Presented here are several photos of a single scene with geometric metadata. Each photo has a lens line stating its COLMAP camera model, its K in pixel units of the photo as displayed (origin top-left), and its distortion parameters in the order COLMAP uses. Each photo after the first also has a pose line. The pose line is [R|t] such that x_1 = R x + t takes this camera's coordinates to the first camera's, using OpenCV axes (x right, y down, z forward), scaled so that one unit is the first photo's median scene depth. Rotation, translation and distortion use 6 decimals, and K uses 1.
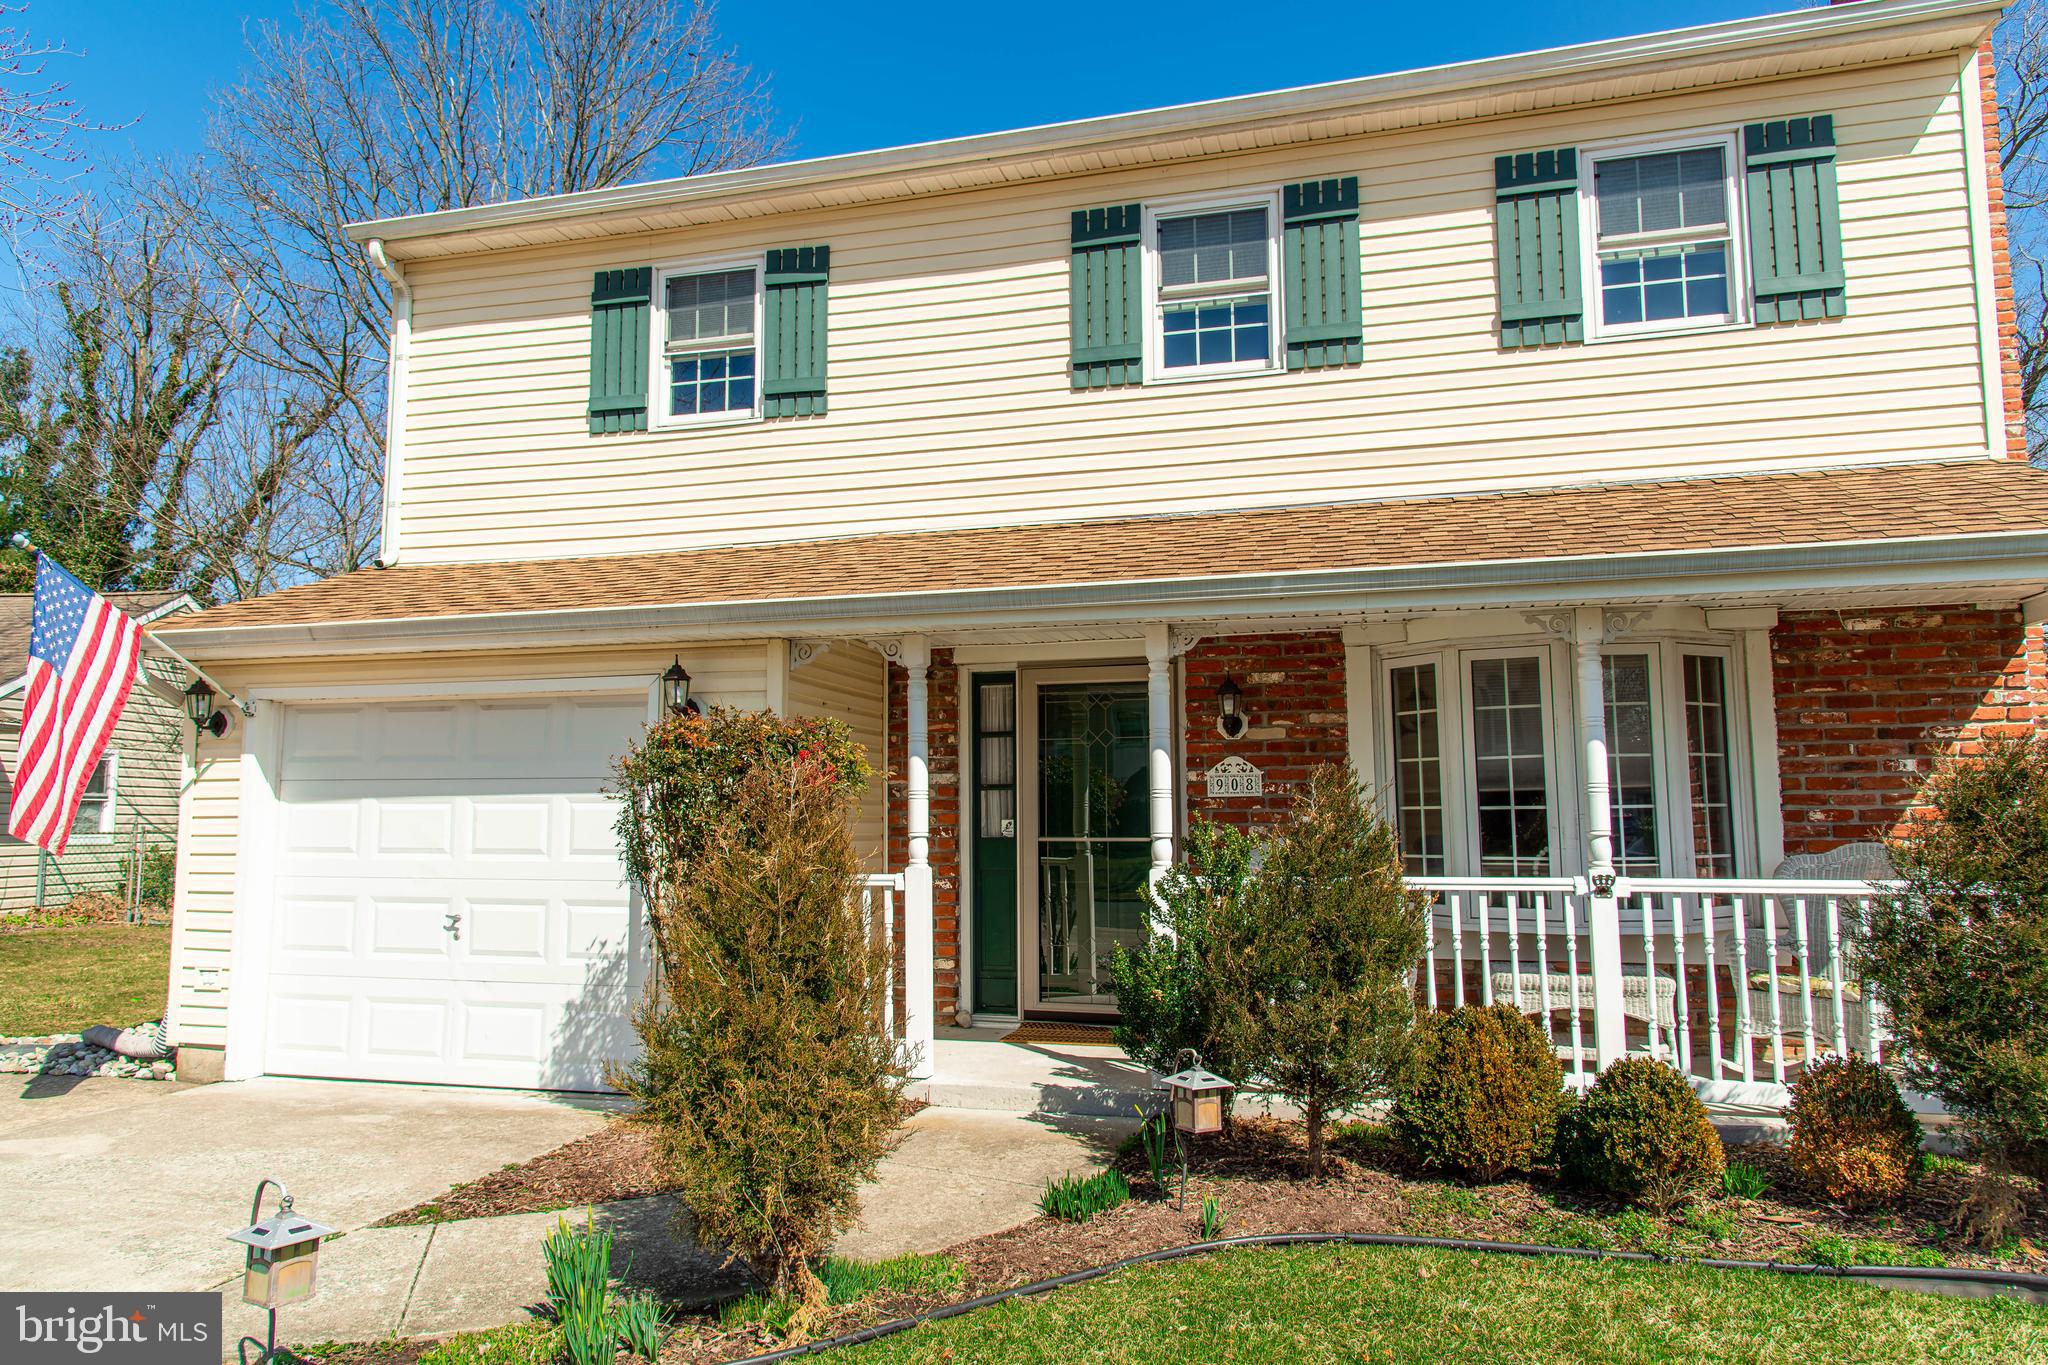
lens RADIAL K [[1368.4, 0, 1025.2], [0, 1368.4, 677.3], [0, 0, 1]] dist [0.014961, -0.017152]
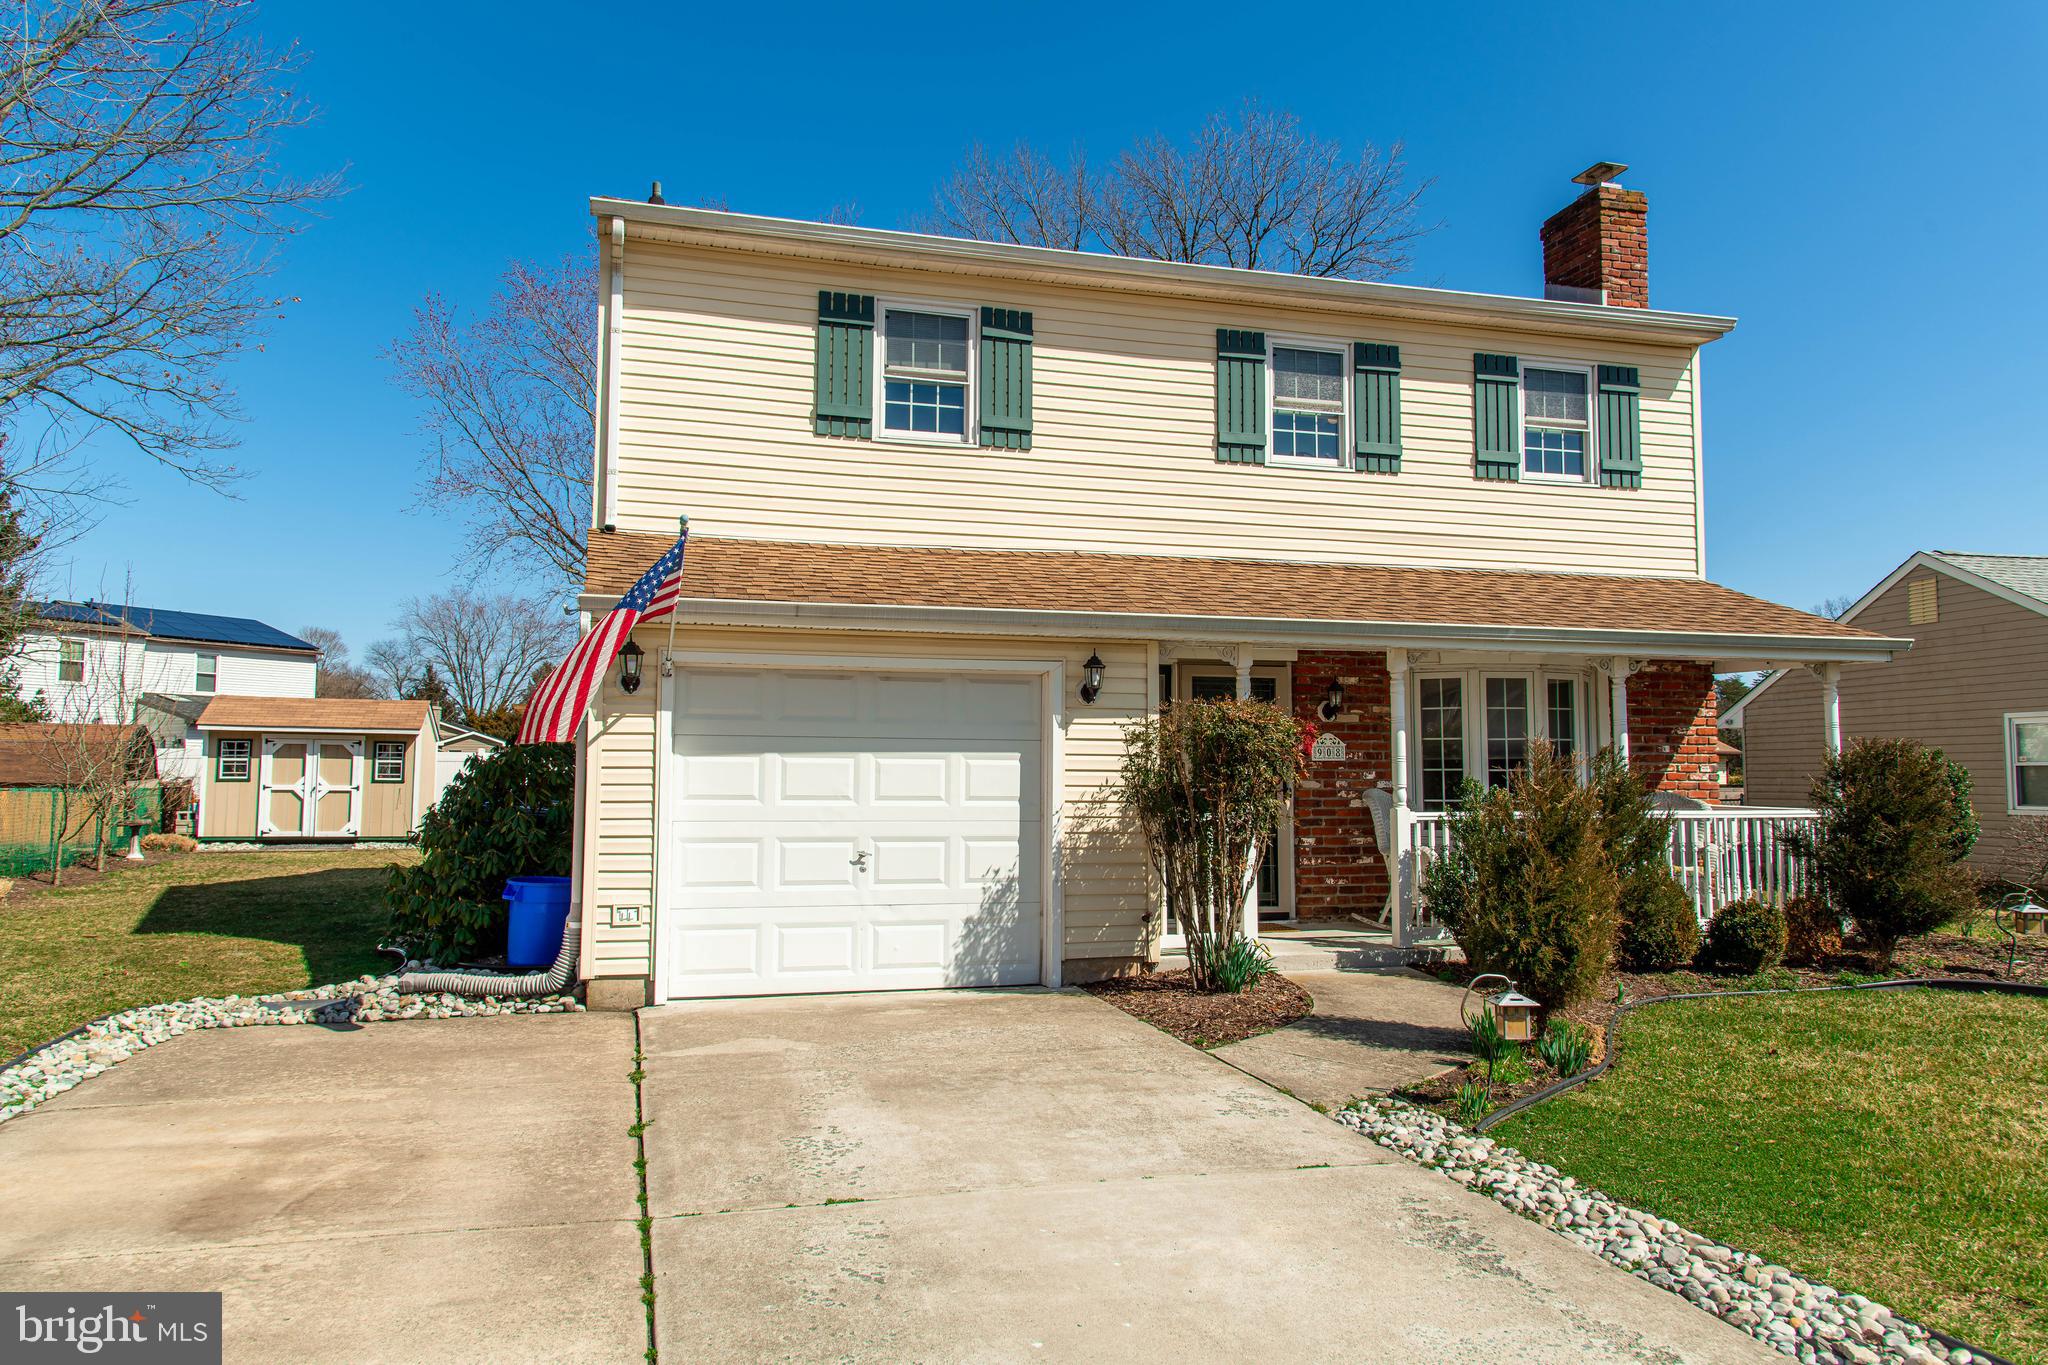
lens RADIAL K [[1368.4, 0, 1020.0], [0, 1368.4, 677.2], [0, 0, 1]] dist [0.014961, -0.017152]
pose [[0.854844, 0.044184, 0.517000, -0.888902], [-0.060086, 0.998094, 0.014051, -0.002881], [-0.515394, -0.043077, 0.855870, -0.079889]]
